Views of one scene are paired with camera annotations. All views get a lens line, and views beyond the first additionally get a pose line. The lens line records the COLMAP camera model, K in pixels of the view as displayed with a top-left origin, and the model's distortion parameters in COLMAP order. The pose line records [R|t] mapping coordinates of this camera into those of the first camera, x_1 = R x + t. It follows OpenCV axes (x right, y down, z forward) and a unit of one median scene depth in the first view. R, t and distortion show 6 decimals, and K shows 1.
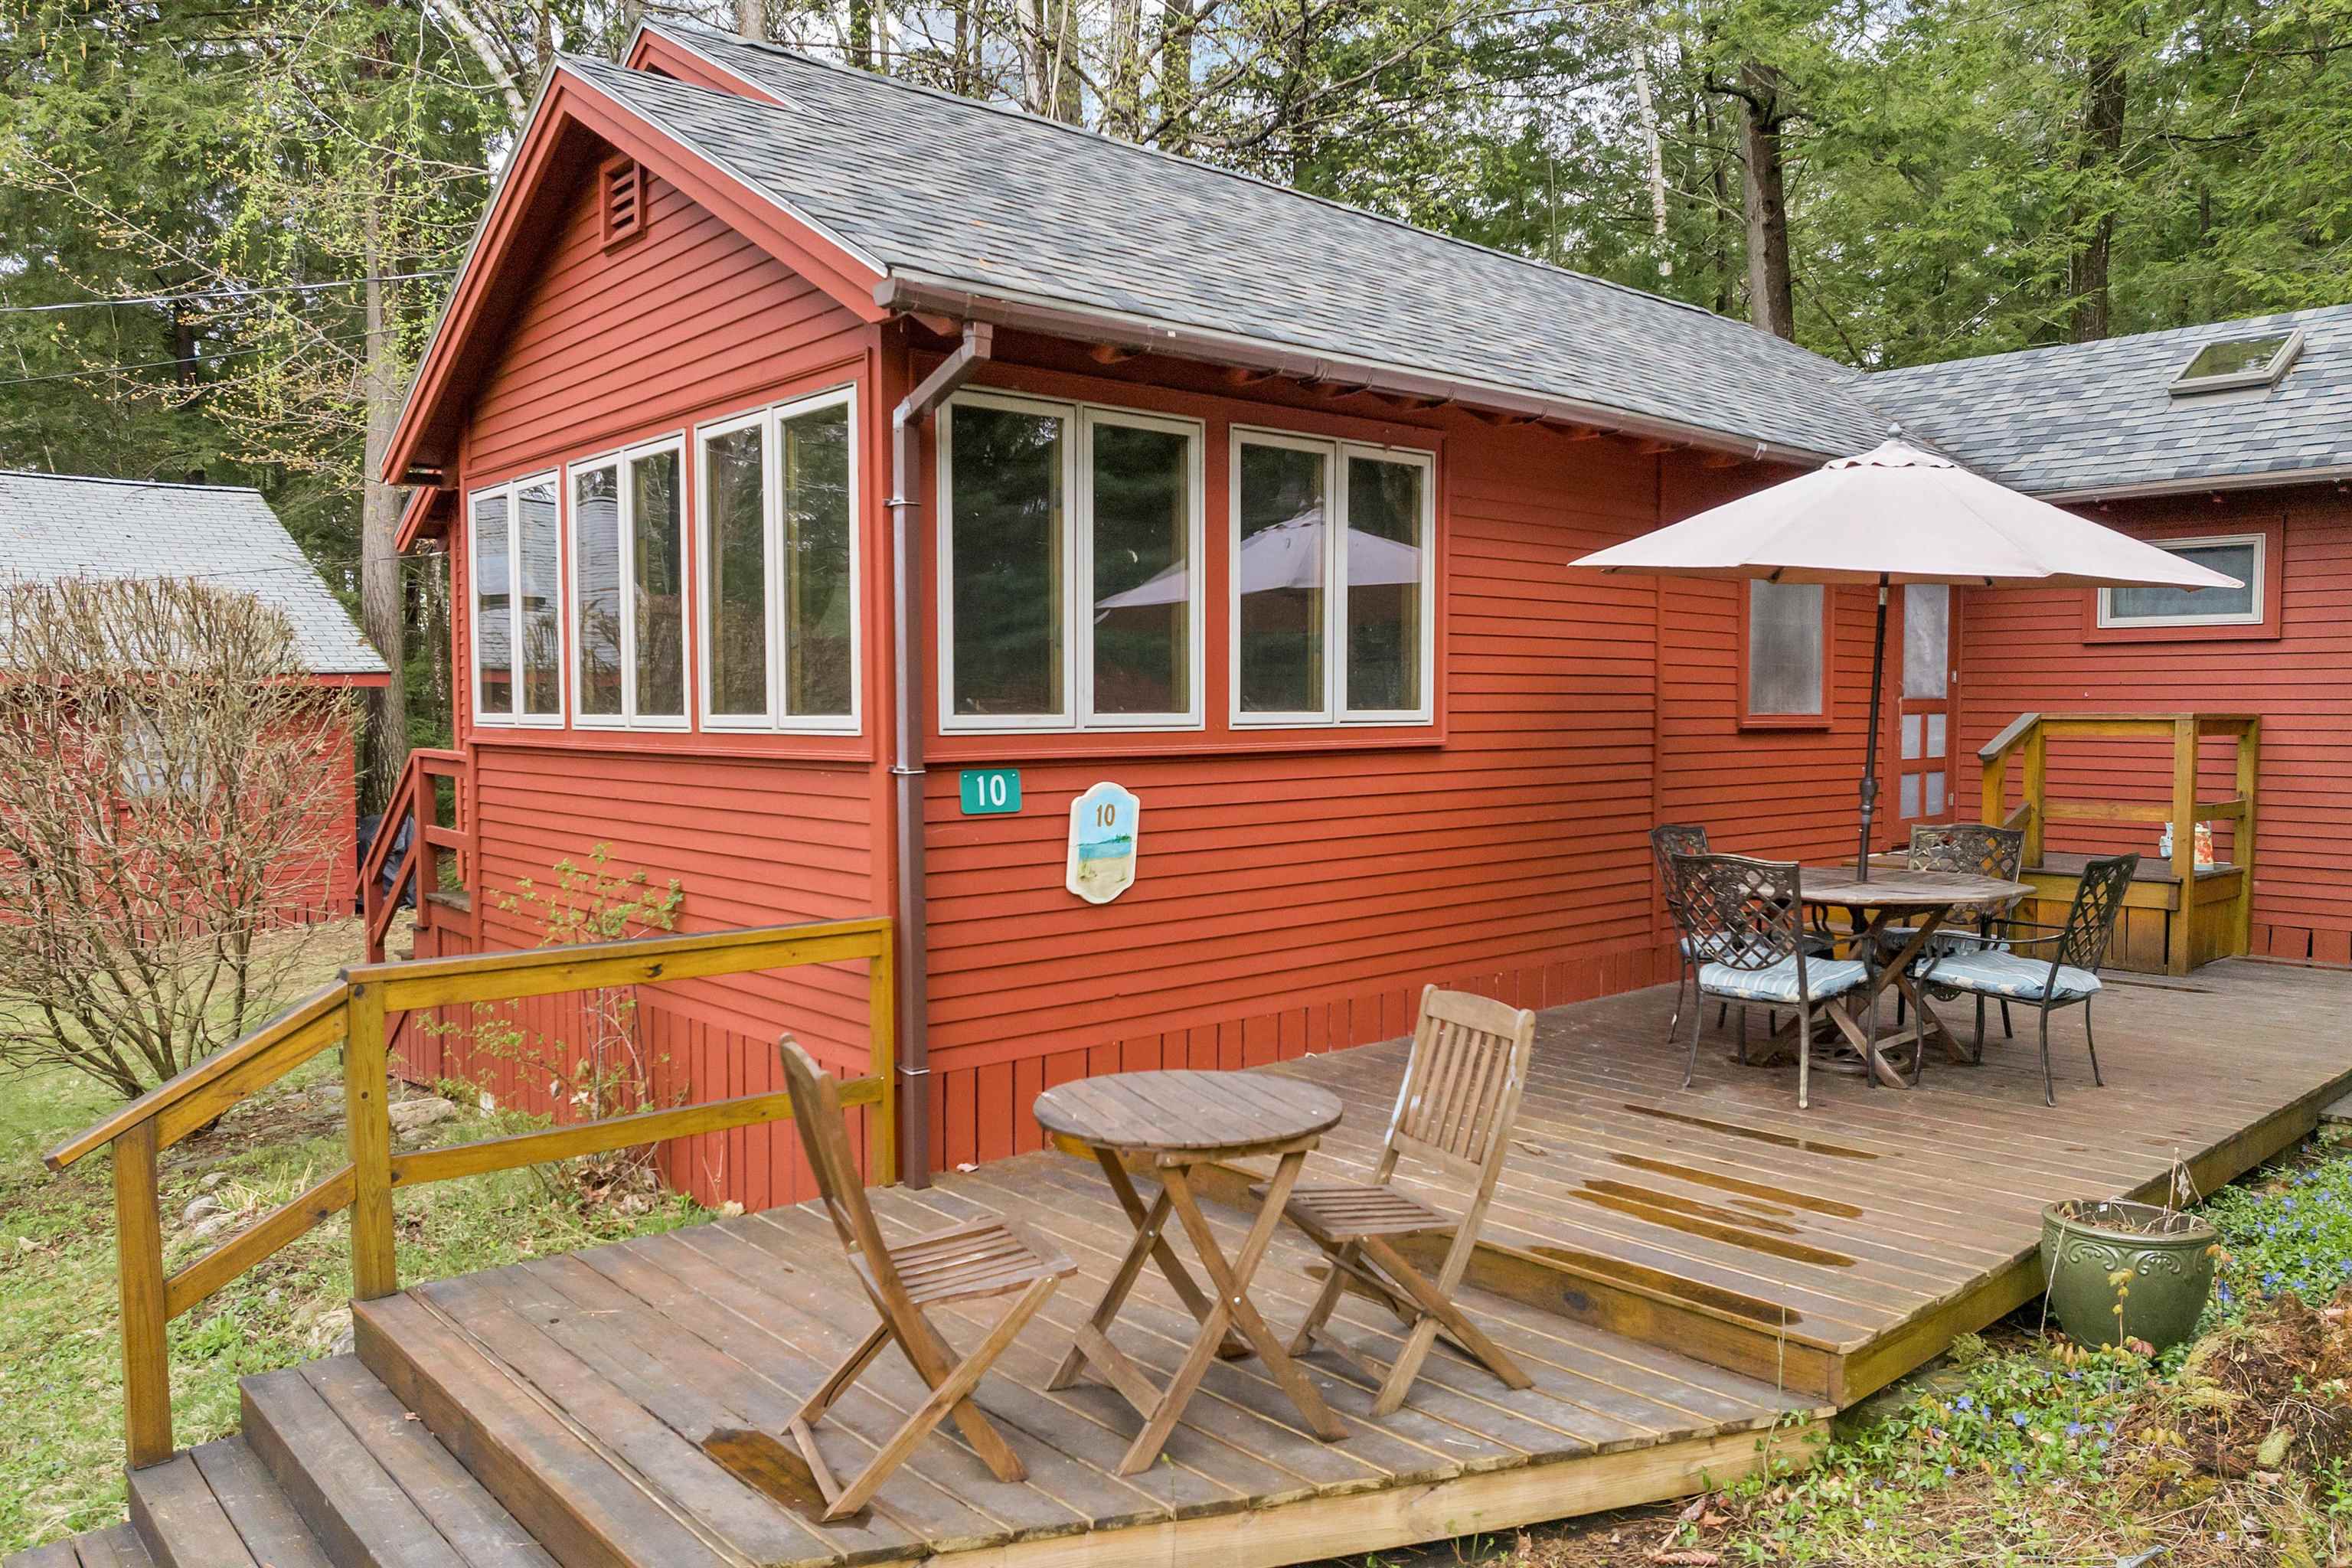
lens RADIAL K [[1690.9, 0, 1176.0], [0, 1690.9, 784.0], [0, 0, 1]] dist [-0.031404, -0.004511]
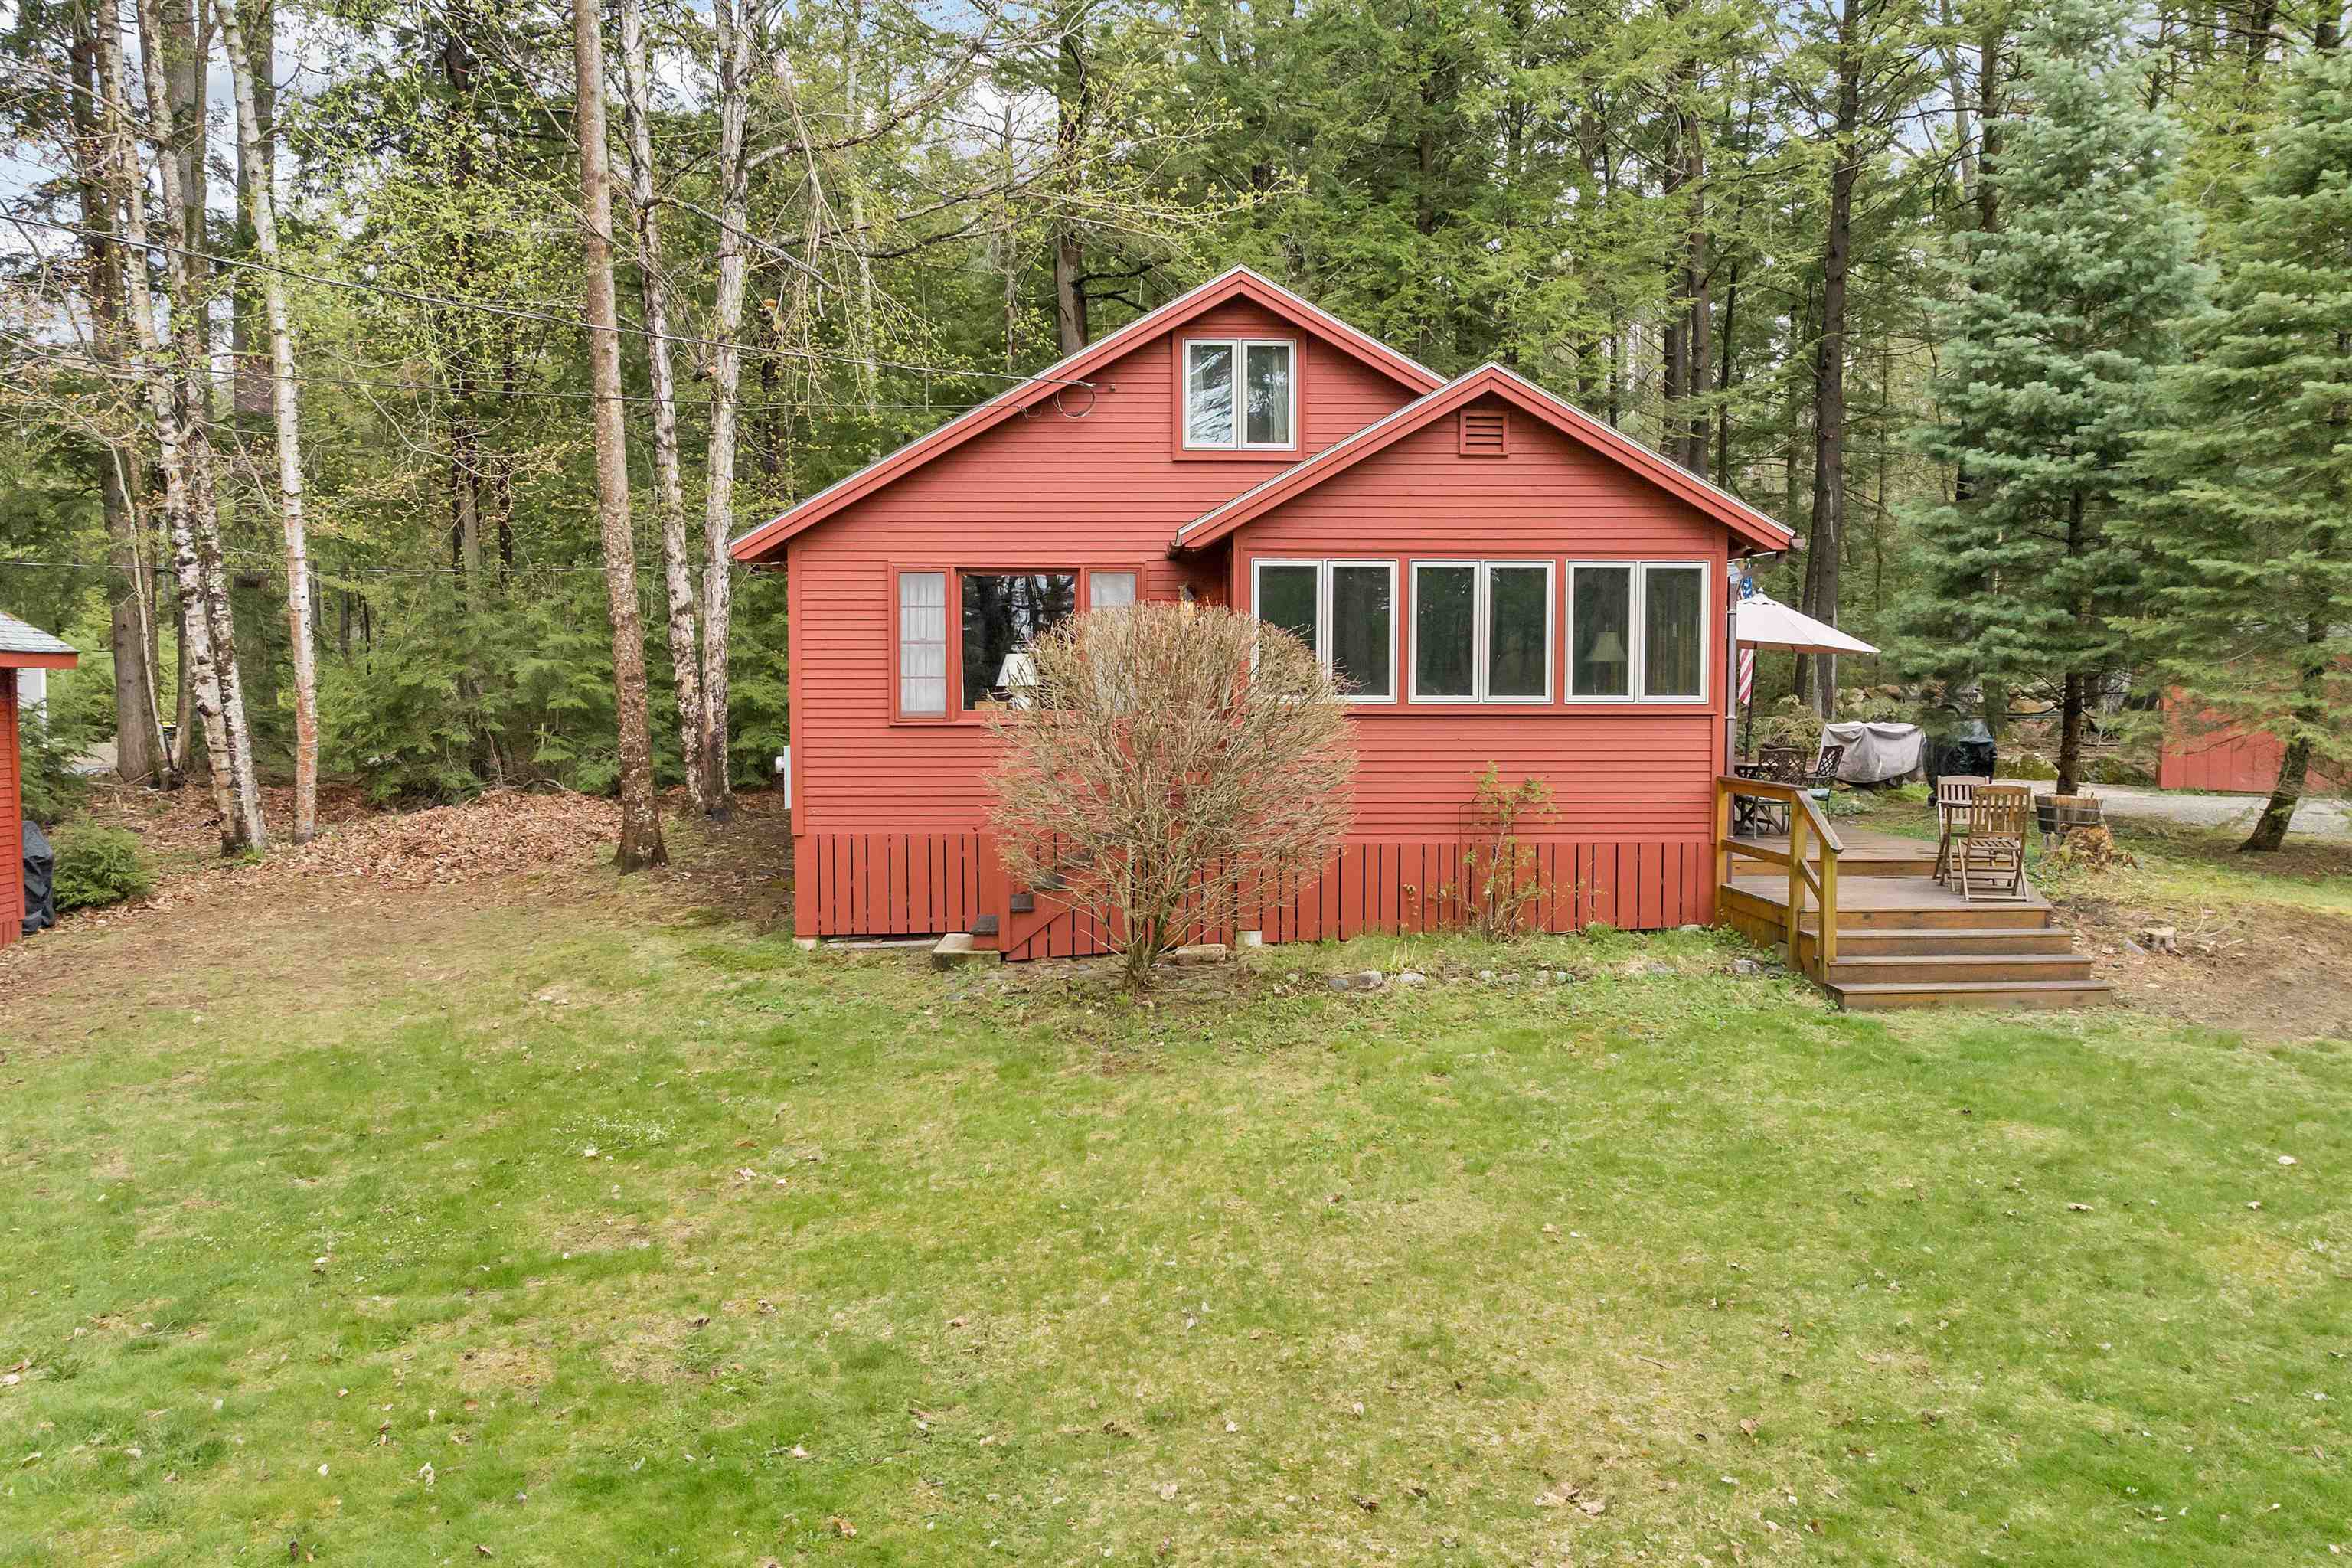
lens RADIAL K [[1690.9, 0, 1176.0], [0, 1690.9, 784.0], [0, 0, 1]] dist [-0.031404, -0.004511]
pose [[0.630186, -0.035833, 0.775617, -2.158886], [0.031393, 0.999294, 0.020659, 0.011652], [-0.775809, 0.011330, 0.630866, 0.036583]]
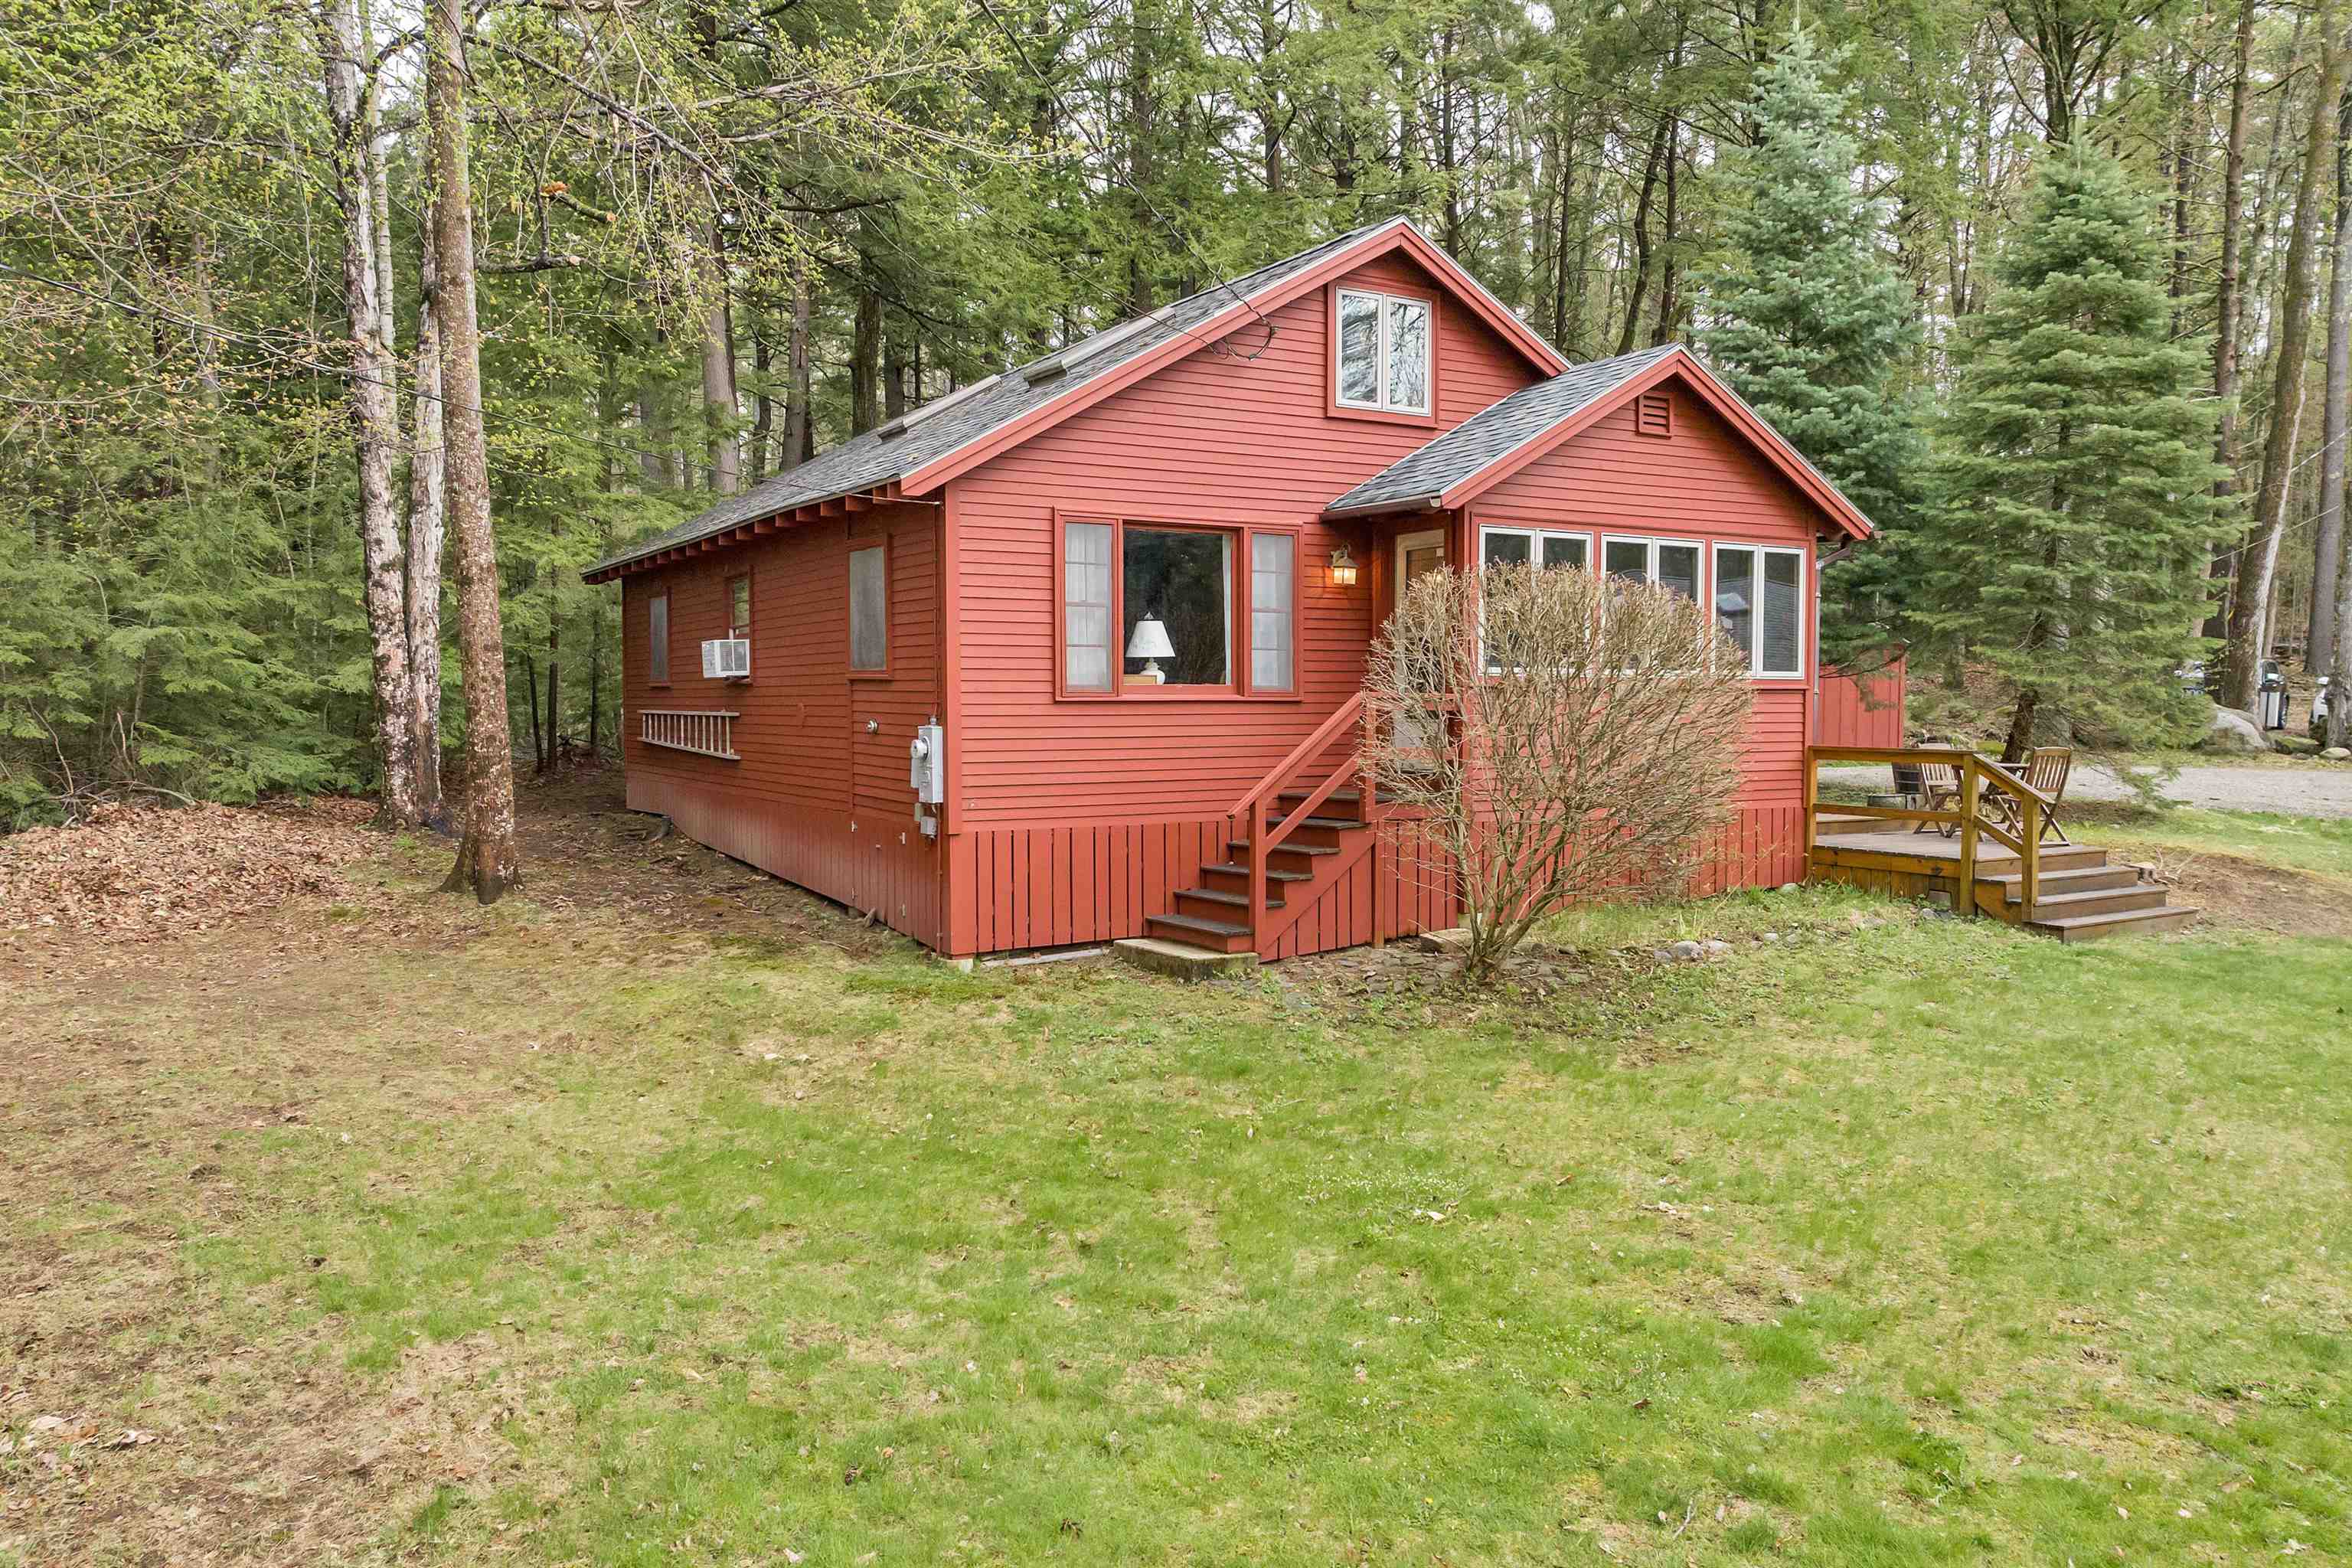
lens RADIAL K [[1690.9, 0, 1176.0], [0, 1690.9, 784.0], [0, 0, 1]] dist [-0.031404, -0.004511]
pose [[0.184487, -0.045069, 0.981801, -2.506808], [0.042294, 0.998387, 0.037883, -0.004128], [-0.981924, 0.034535, 0.186096, 1.234169]]
